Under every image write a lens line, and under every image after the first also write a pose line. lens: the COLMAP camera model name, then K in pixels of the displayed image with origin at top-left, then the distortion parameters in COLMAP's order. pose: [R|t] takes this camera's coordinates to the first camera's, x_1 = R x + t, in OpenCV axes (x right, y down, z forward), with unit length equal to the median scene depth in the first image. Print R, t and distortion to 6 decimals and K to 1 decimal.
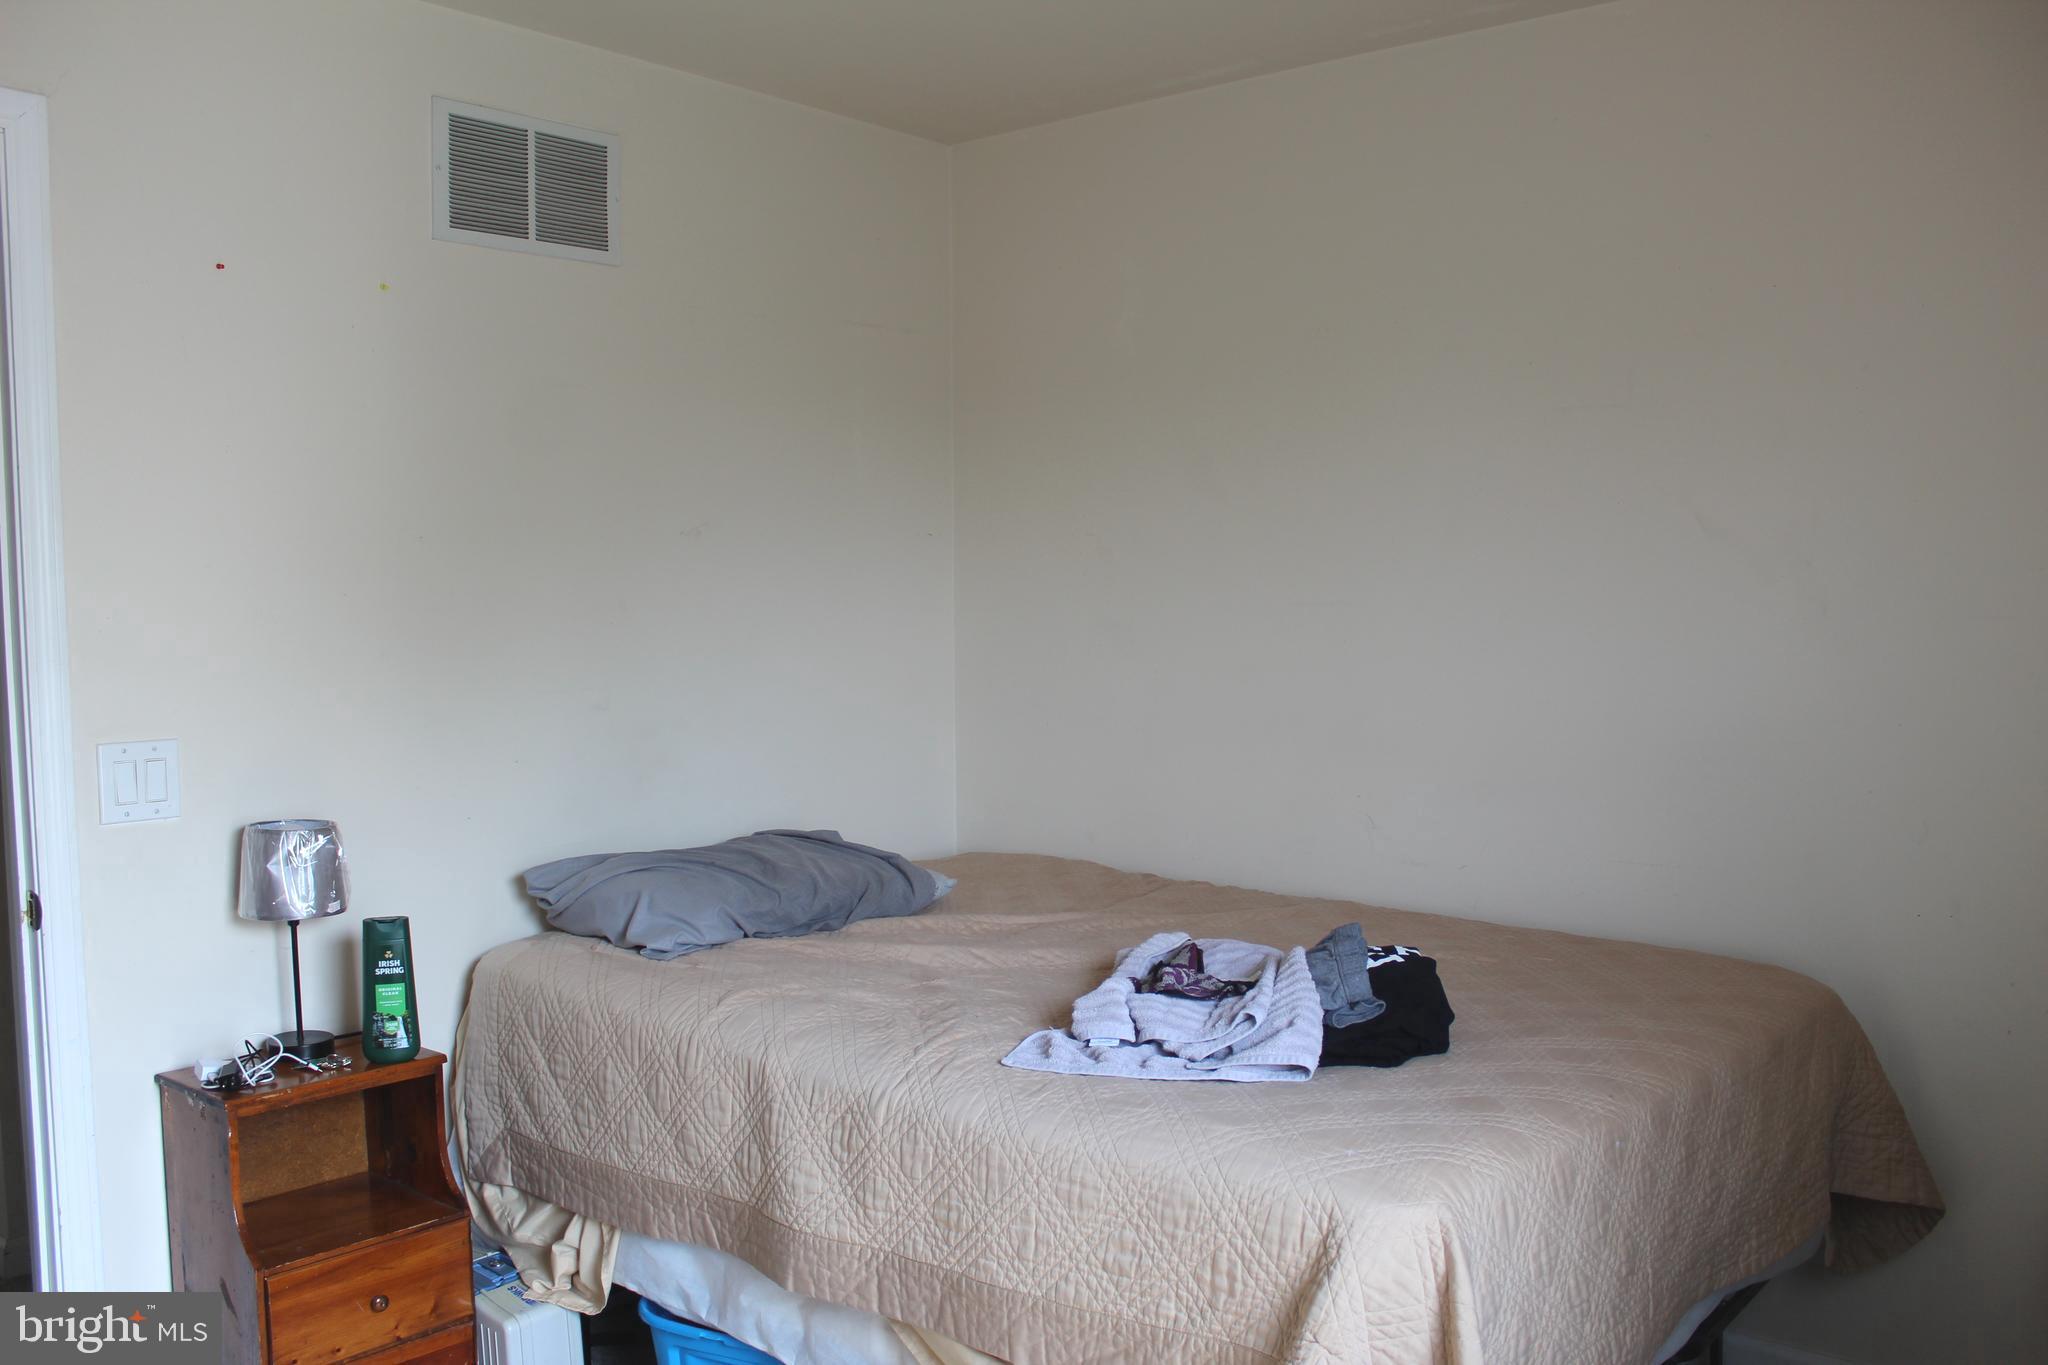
lens RADIAL K [[1705.2, 0, 1024.0], [0, 1705.2, 682.5], [0, 0, 1]] dist [-0.165207, 0.008640]
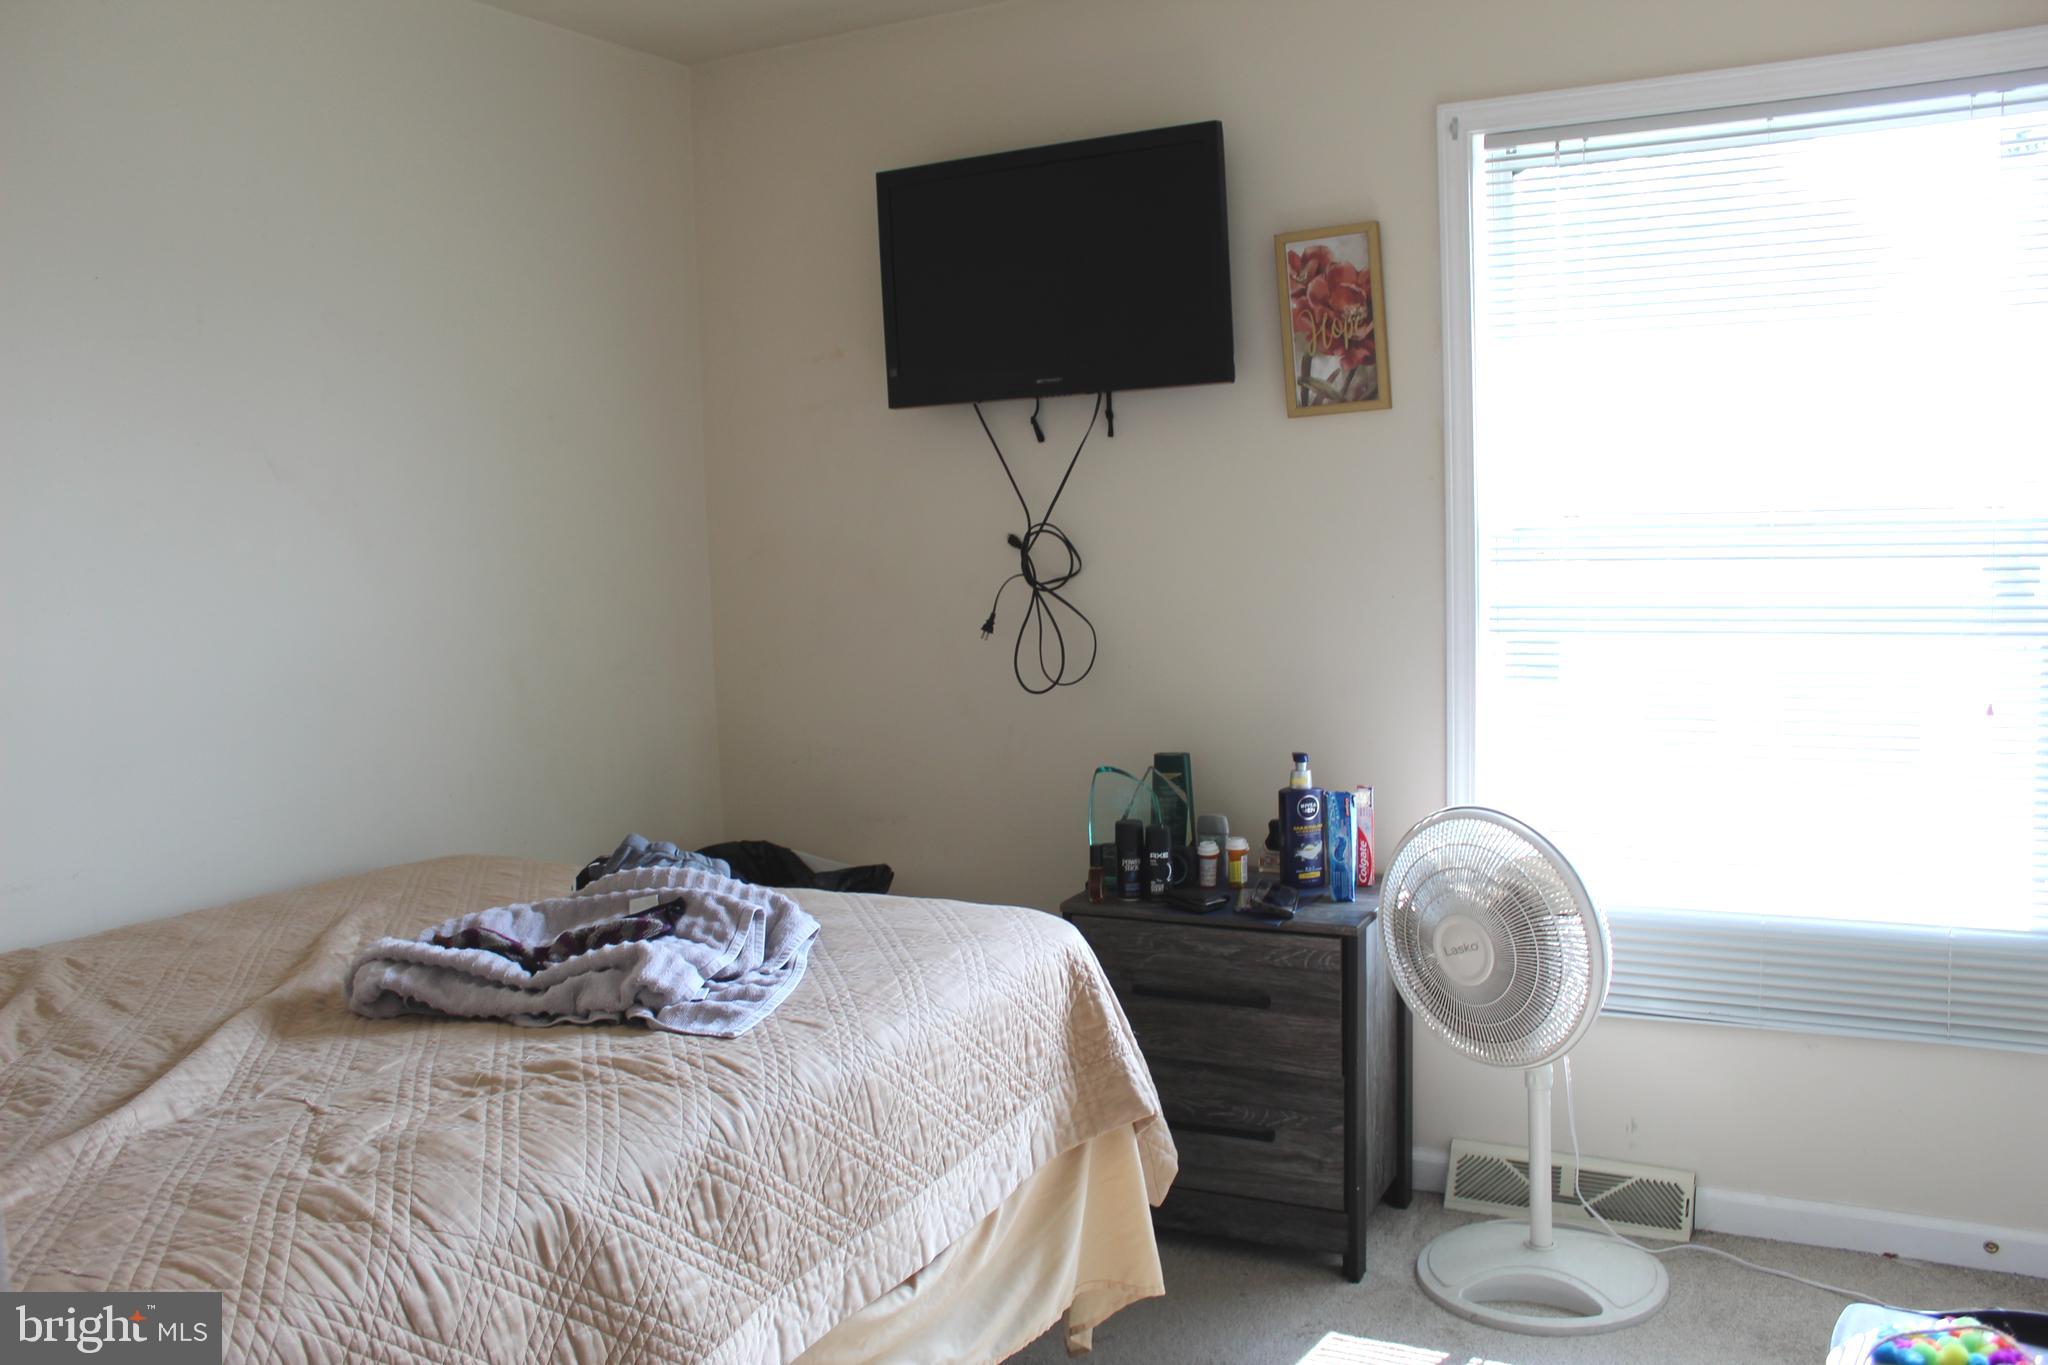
lens RADIAL K [[1705.2, 0, 1024.0], [0, 1705.2, 682.5], [0, 0, 1]] dist [-0.165207, 0.008640]
pose [[-0.224192, -0.080316, 0.971230, -0.905767], [0.087961, 0.990863, 0.102244, -0.037102], [-0.970567, 0.108353, -0.215078, 1.037195]]
